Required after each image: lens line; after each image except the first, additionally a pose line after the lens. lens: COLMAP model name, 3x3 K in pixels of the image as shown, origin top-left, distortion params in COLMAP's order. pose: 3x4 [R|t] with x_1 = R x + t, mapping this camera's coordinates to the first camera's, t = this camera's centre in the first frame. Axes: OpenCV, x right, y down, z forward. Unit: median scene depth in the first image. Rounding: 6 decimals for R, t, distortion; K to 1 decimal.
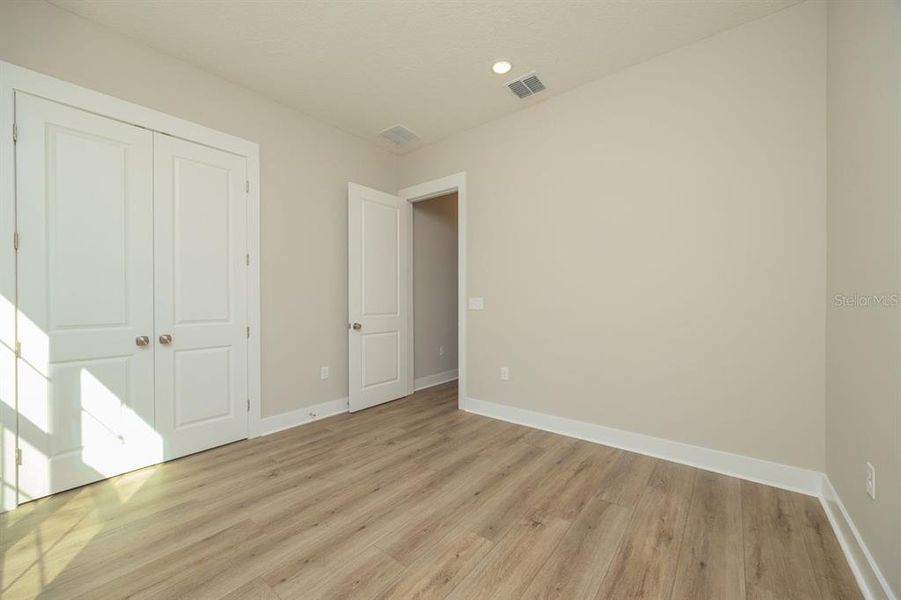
lens RADIAL K [[342.6, 0, 451.2], [0, 342.6, 303.5], [0, 0, 1]] dist [0.000642, -0.000106]
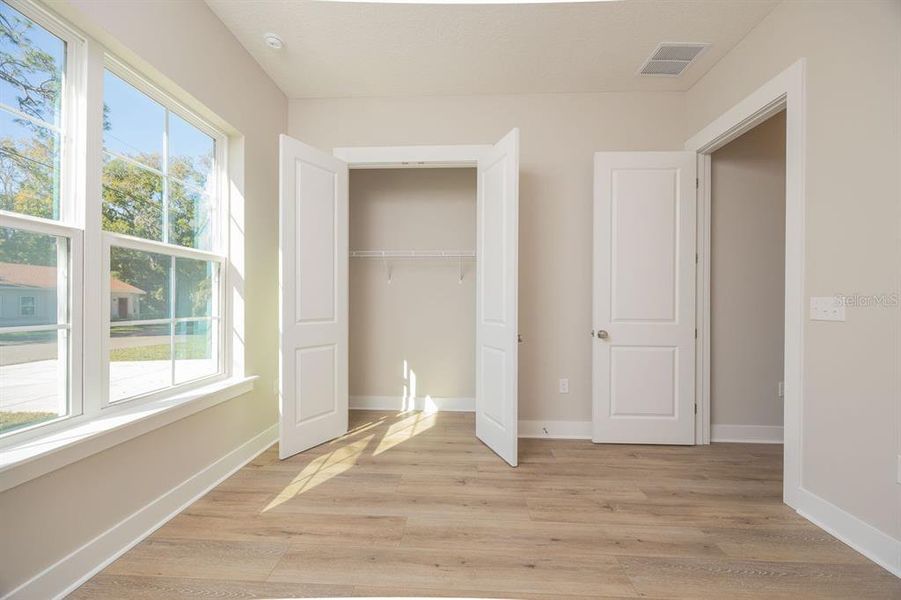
lens RADIAL K [[342.6, 0, 451.2], [0, 342.6, 303.5], [0, 0, 1]] dist [0.000642, -0.000106]
pose [[0.592871, 0.007077, -0.805266, 0.193912], [-0.013705, 0.999905, -0.001302, 0.002563], [0.805181, 0.011808, 0.592912, 0.339702]]
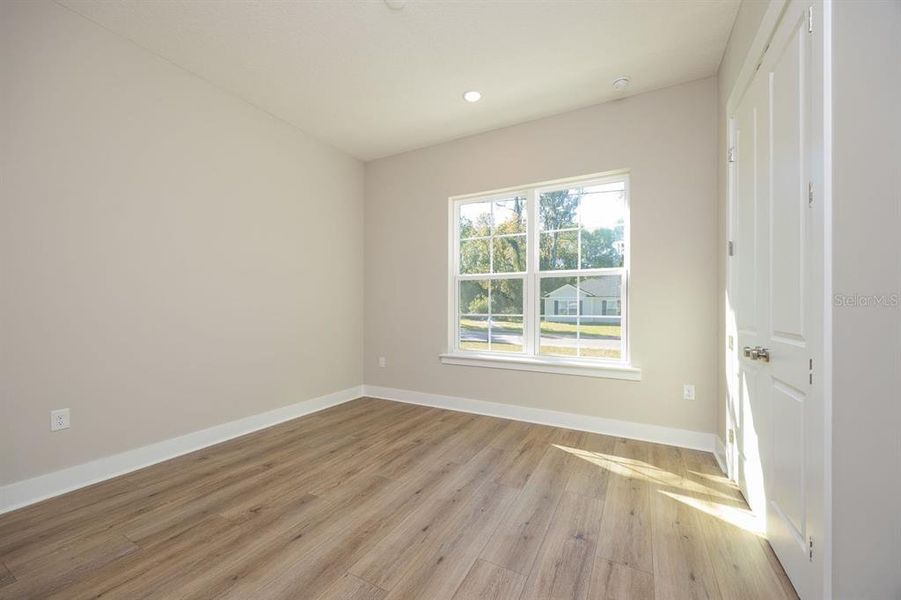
lens RADIAL K [[351.3, 0, 467.4], [0, 351.3, 302.9], [0, 0, 1]] dist [-0.000313, -0.000058]
pose [[-0.974440, 0.002525, -0.224635, -0.097959], [0.001879, 0.999993, 0.003088, -0.005208], [0.224642, 0.002587, -0.974438, 1.423093]]
